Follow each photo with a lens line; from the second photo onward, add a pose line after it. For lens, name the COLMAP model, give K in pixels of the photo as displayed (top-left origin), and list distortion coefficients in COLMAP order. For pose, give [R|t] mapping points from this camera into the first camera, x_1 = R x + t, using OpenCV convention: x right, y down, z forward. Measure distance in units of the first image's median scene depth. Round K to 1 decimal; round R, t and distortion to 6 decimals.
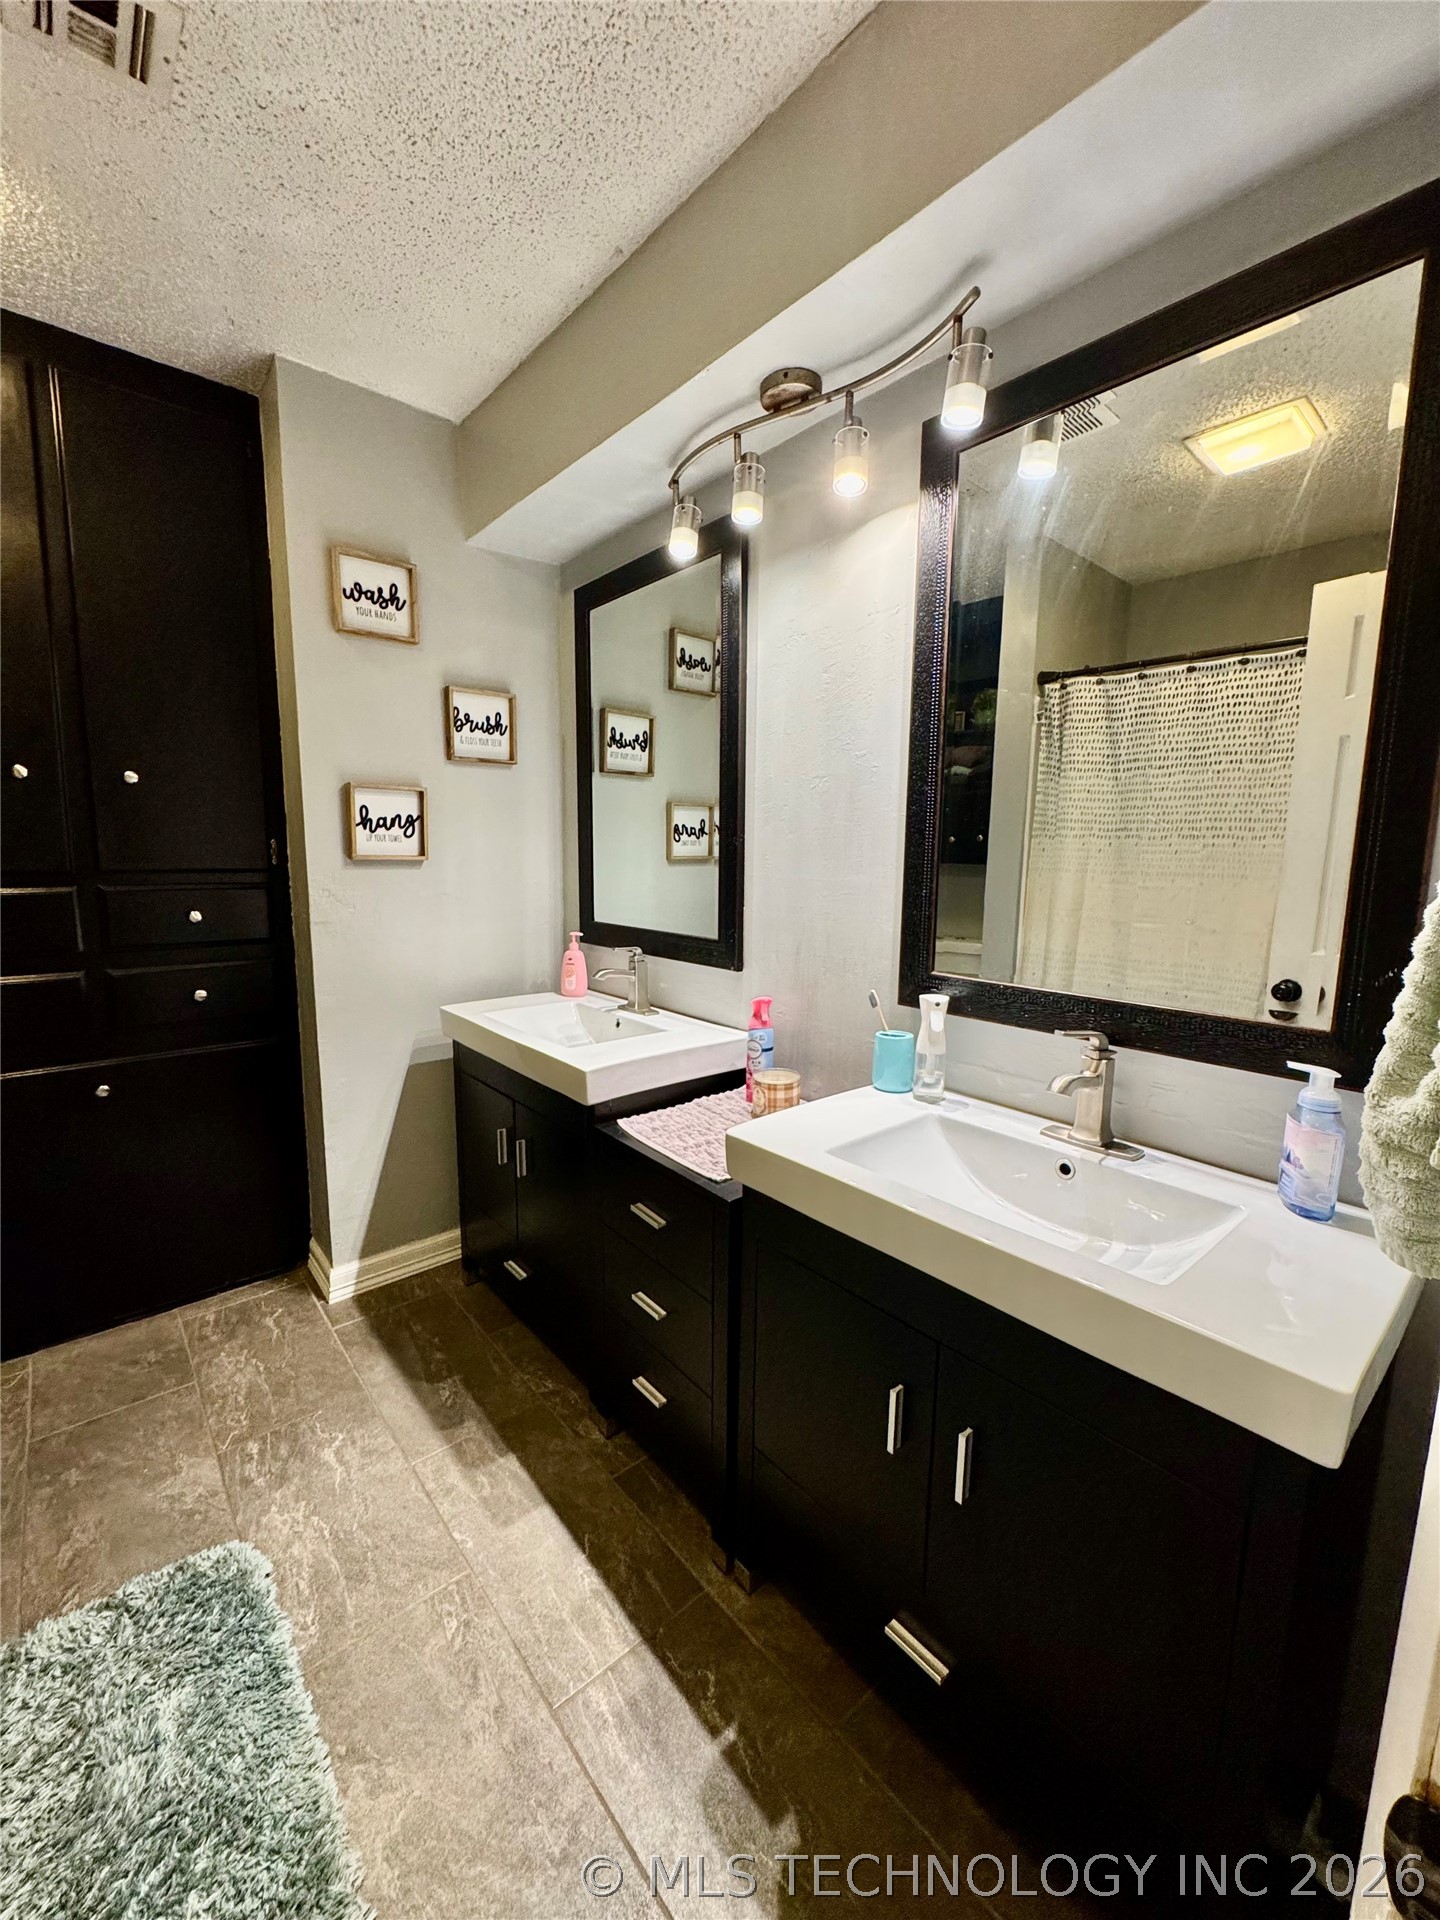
lens RADIAL K [[764.0, 0, 721.1], [0, 764.0, 956.4], [0, 0, 1]] dist [-0.005148, 0.000935]
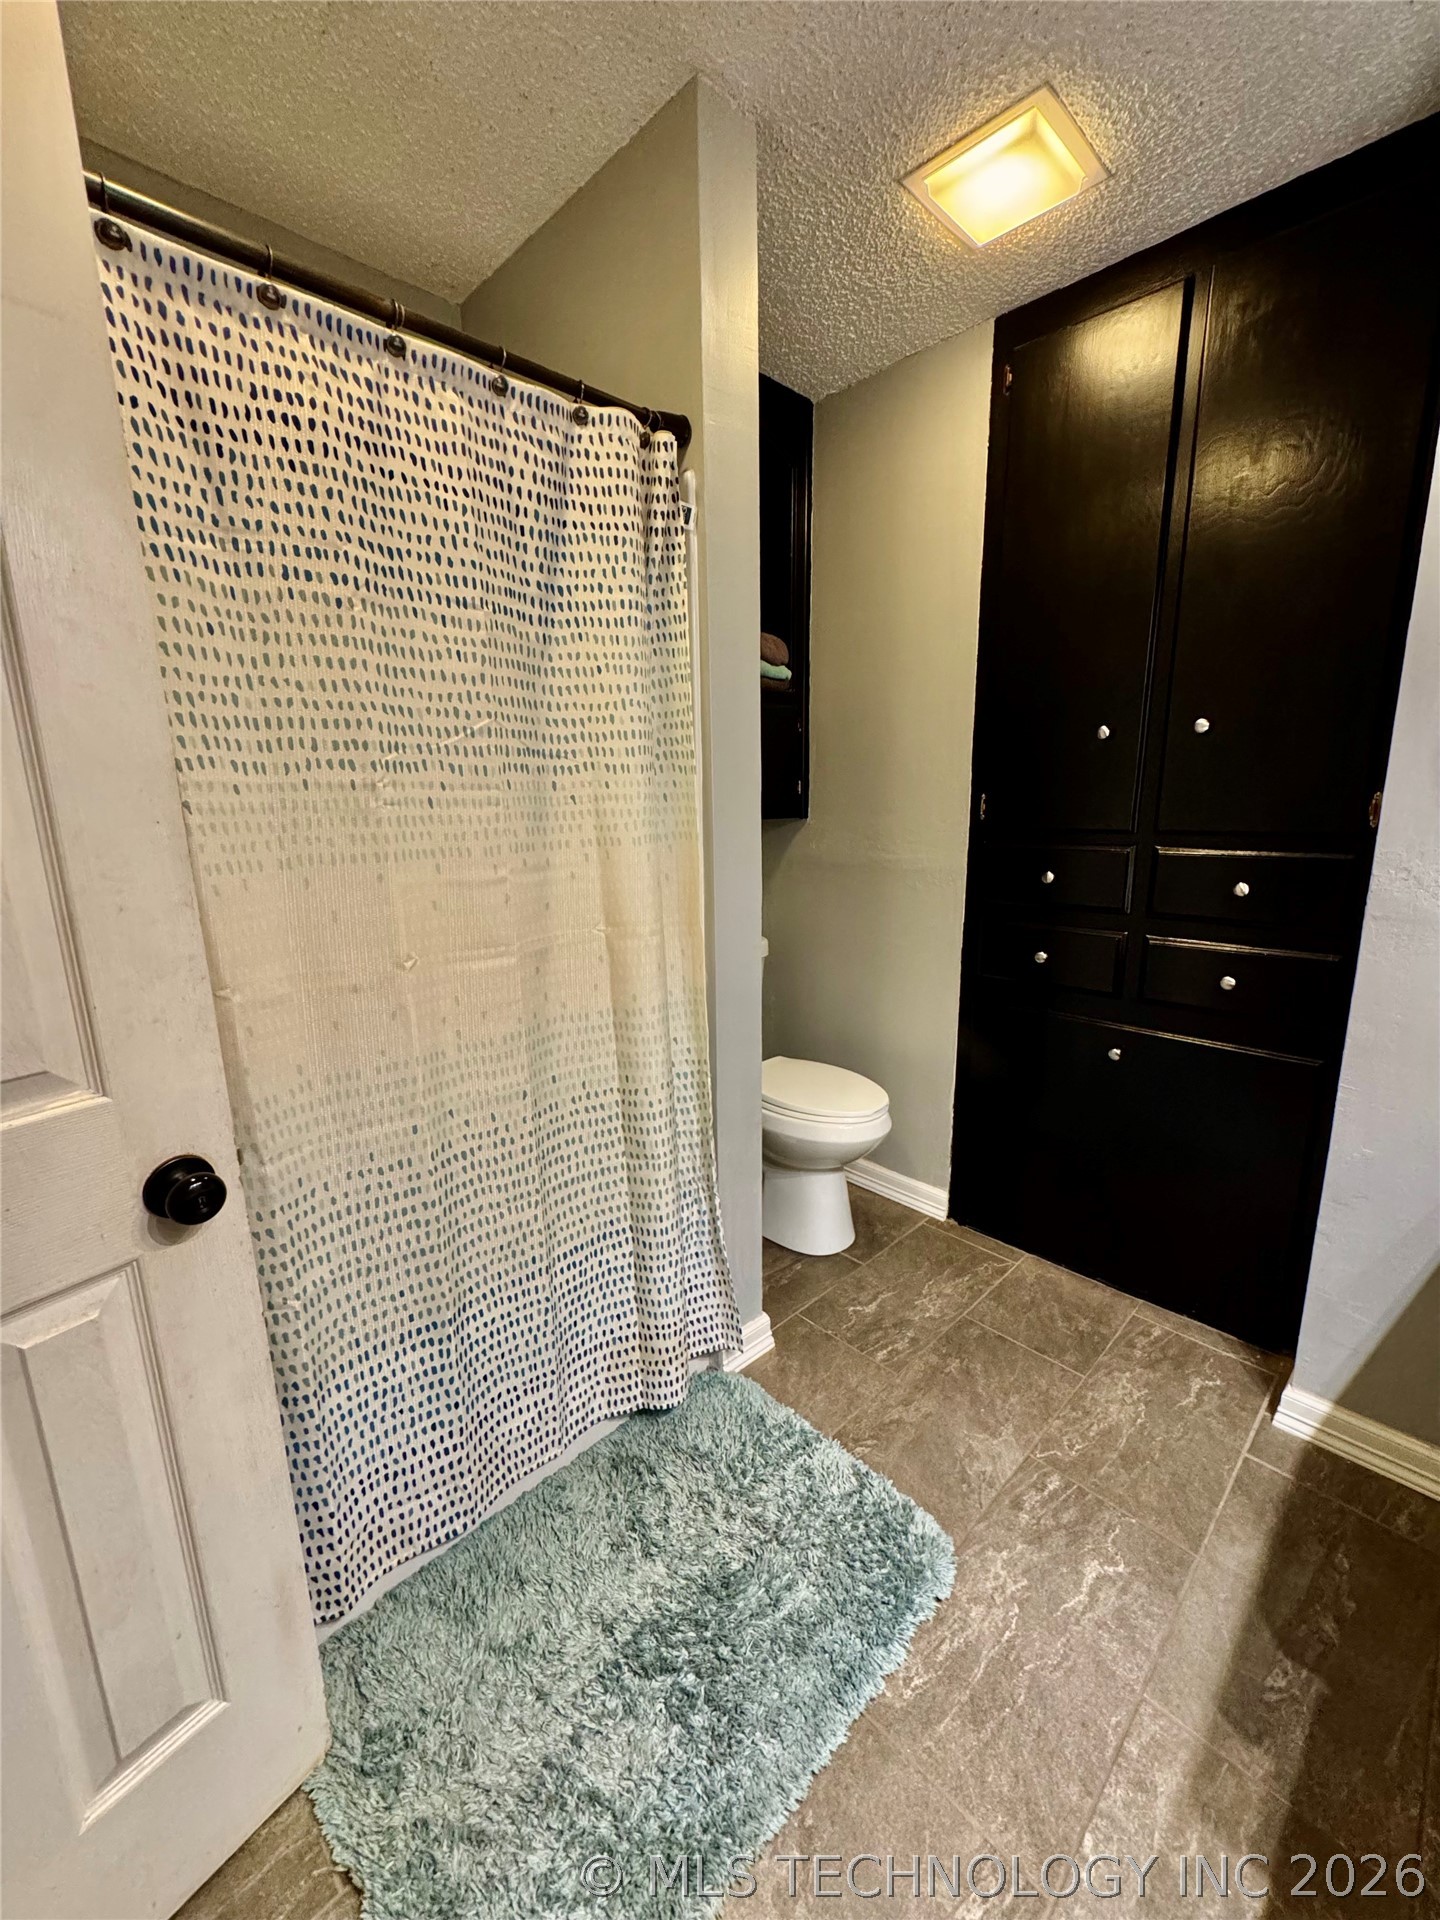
lens RADIAL K [[758.7, 0, 695.9], [0, 758.7, 955.9], [0, 0, 1]] dist [-0.000281, 0.000189]
pose [[0.058993, 0.187879, -0.980419, 0.111336], [-0.119766, 0.976367, 0.179896, -0.066629], [0.991048, 0.106808, 0.080100, 0.400164]]
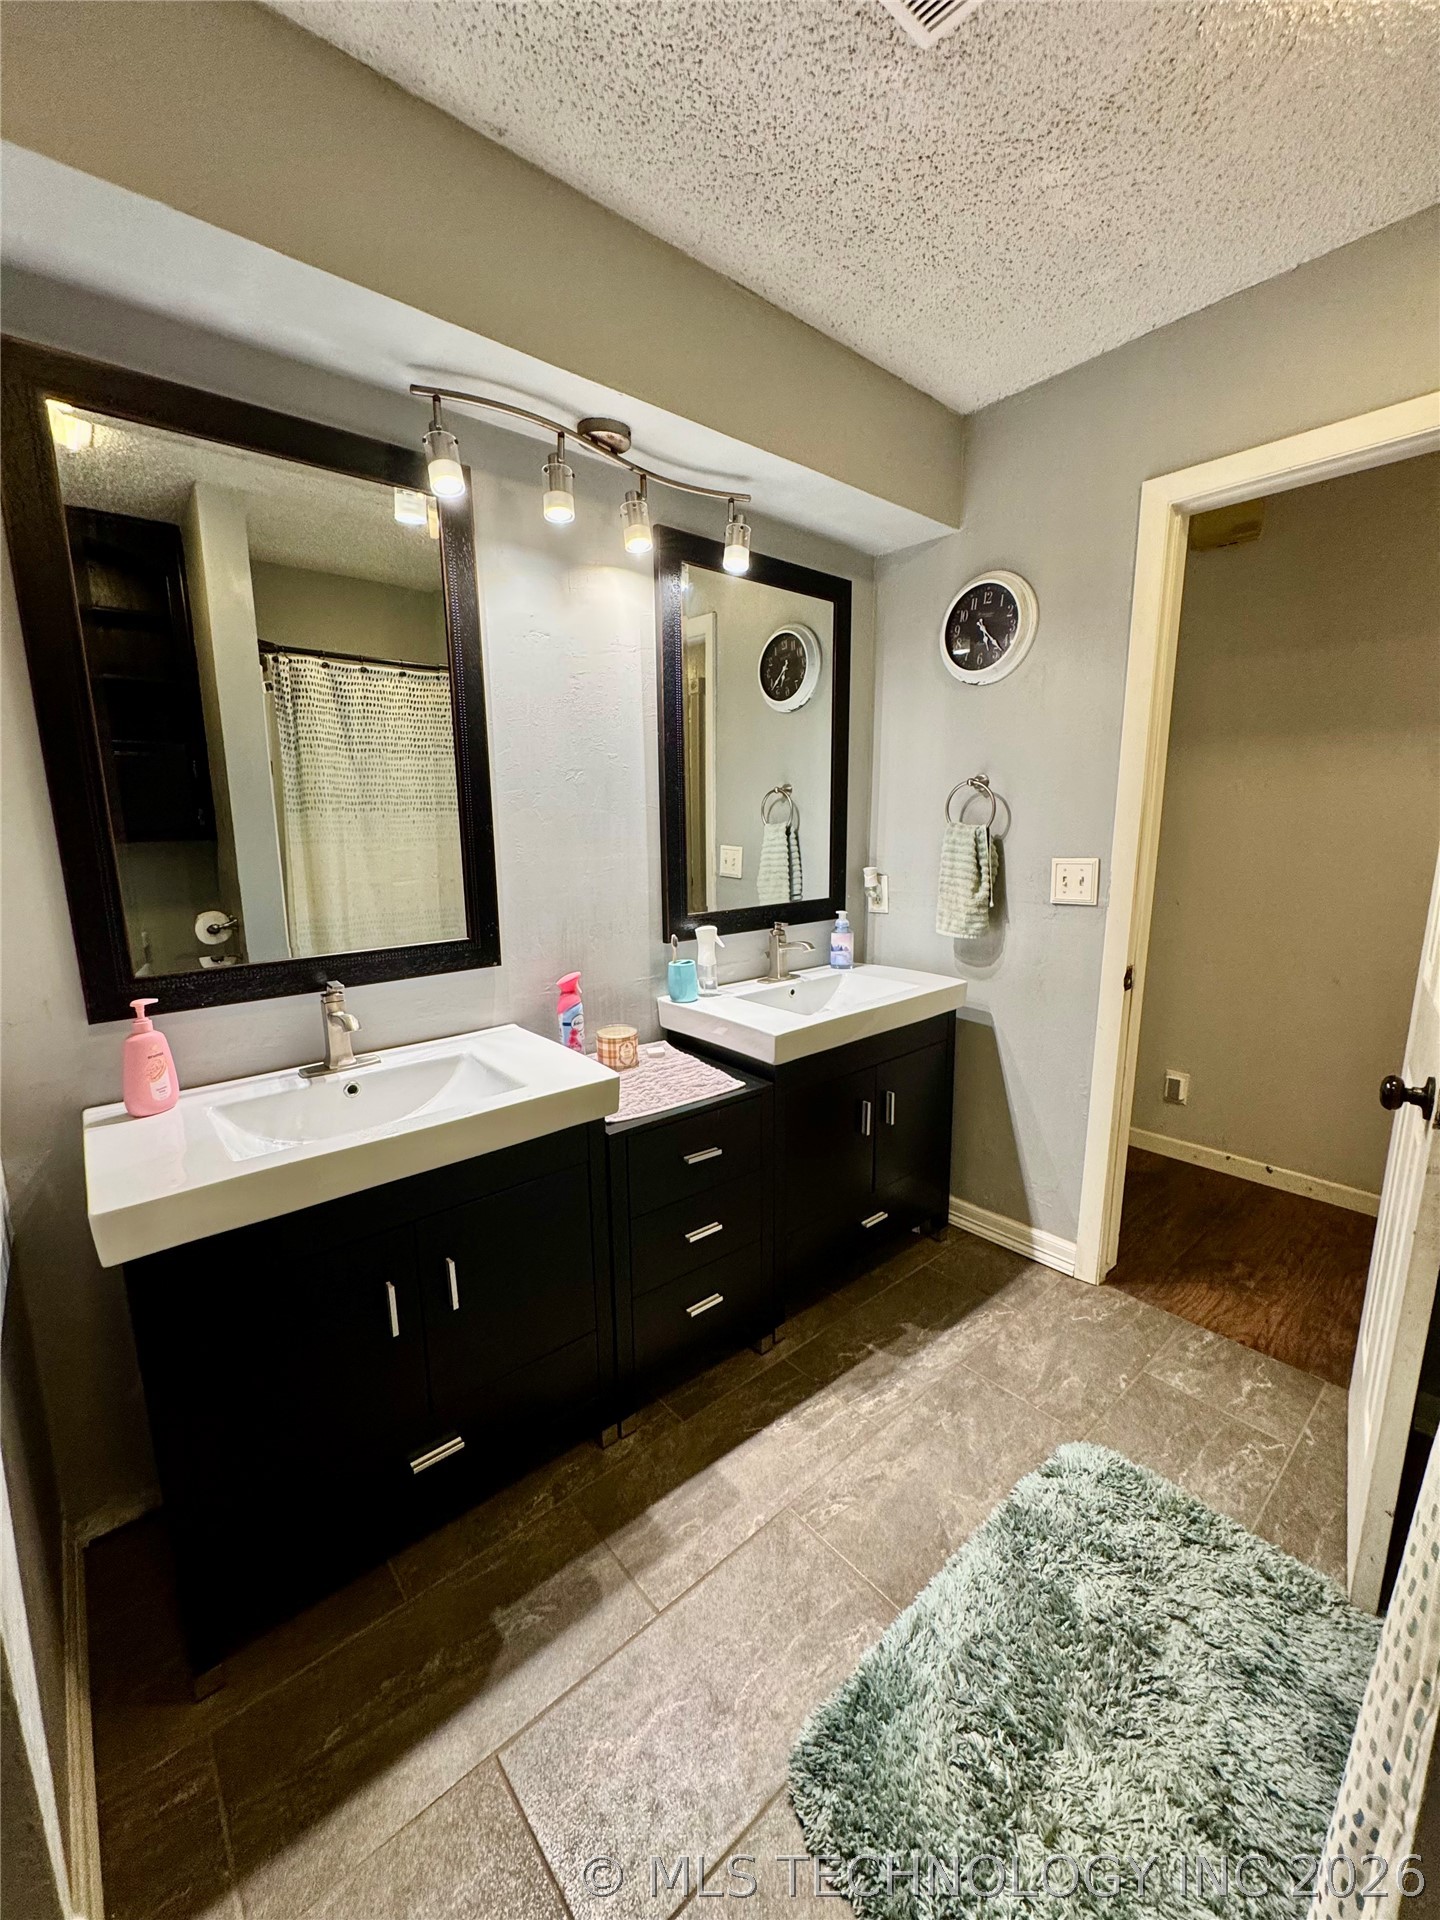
lens RADIAL K [[765.5, 0, 694.6], [0, 765.5, 951.7], [0, 0, 1]] dist [-0.025275, 0.000440]
pose [[0.018978, -0.196827, 0.980255, -0.913097], [0.139303, 0.971389, 0.192350, -0.147908], [-0.990068, 0.132902, 0.045853, 0.717595]]
